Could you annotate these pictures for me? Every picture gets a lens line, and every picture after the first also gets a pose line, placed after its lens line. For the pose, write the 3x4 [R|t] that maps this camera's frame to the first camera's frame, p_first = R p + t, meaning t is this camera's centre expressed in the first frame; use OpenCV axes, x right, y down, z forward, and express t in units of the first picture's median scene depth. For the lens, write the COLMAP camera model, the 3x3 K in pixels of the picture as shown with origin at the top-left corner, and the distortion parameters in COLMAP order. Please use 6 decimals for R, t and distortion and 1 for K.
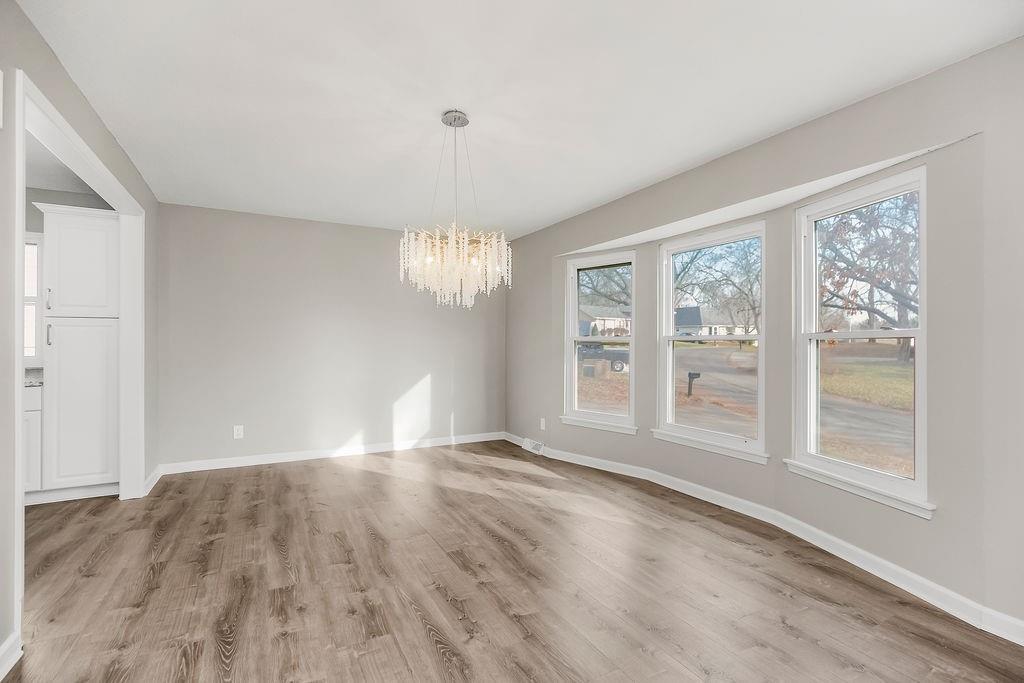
lens RADIAL K [[478.7, 0, 520.1], [0, 478.7, 345.1], [0, 0, 1]] dist [-0.009639, -0.000083]
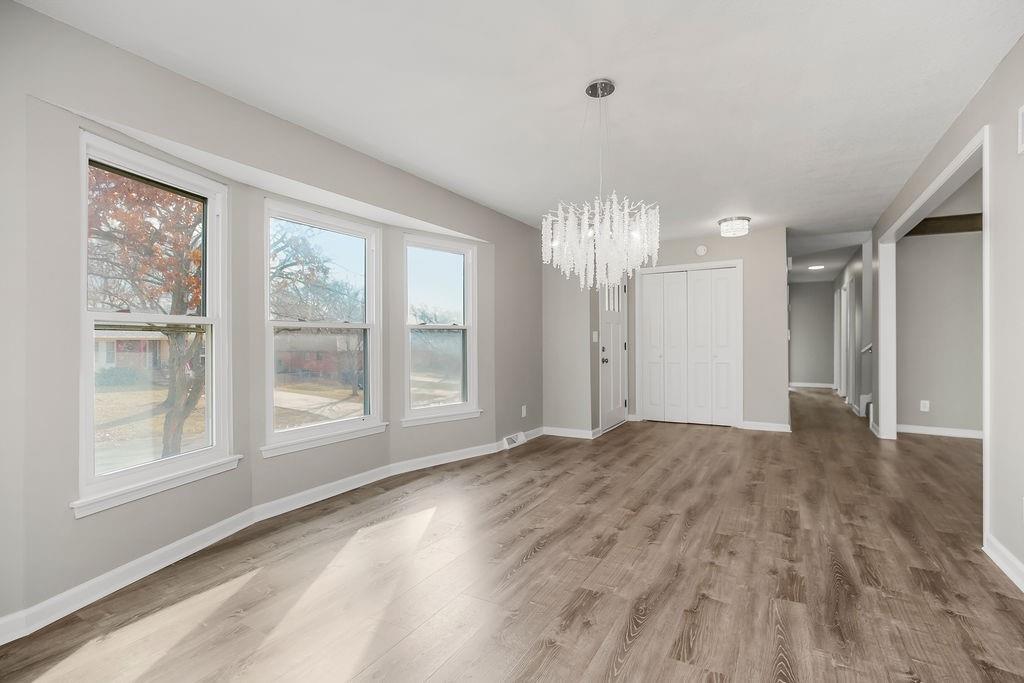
lens RADIAL K [[471.5, 0, 522.6], [0, 471.5, 338.1], [0, 0, 1]] dist [-0.003422, 0.000638]
pose [[-0.532098, 0.003568, 0.846675, -0.594786], [0.005024, 0.999987, -0.001057, 0.012939], [-0.846668, 0.003691, -0.532109, 1.147404]]
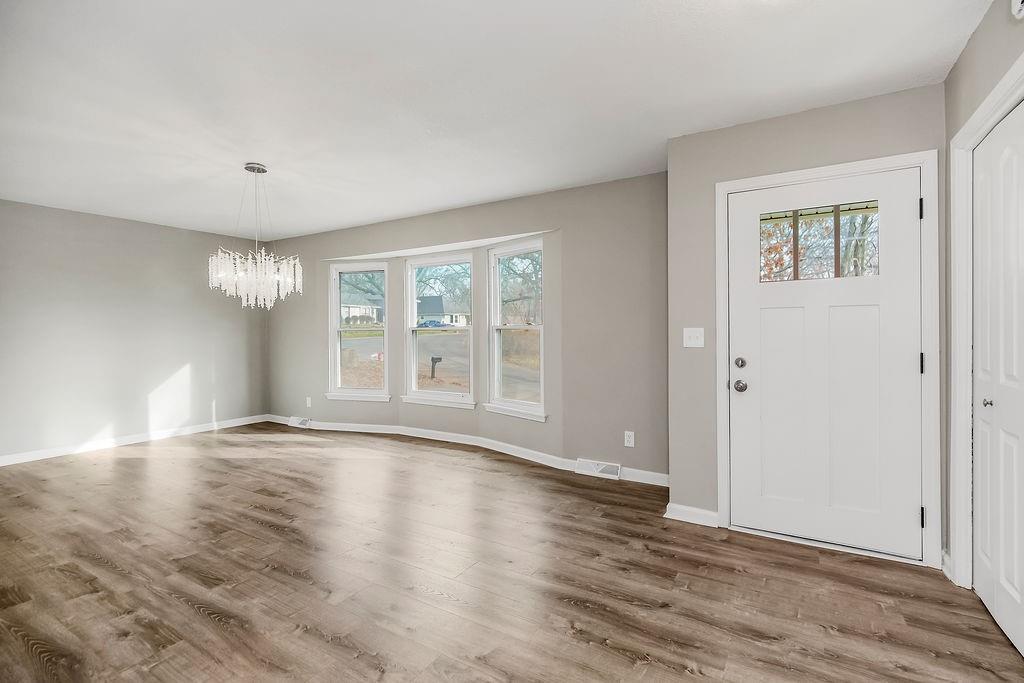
lens RADIAL K [[483.6, 0, 525.1], [0, 483.6, 333.8], [0, 0, 1]] dist [-0.027114, 0.011606]
pose [[0.864088, -0.011956, 0.503199, -0.117162], [0.010472, 0.999928, 0.005776, -0.004711], [-0.503232, 0.000278, 0.864152, -0.390561]]
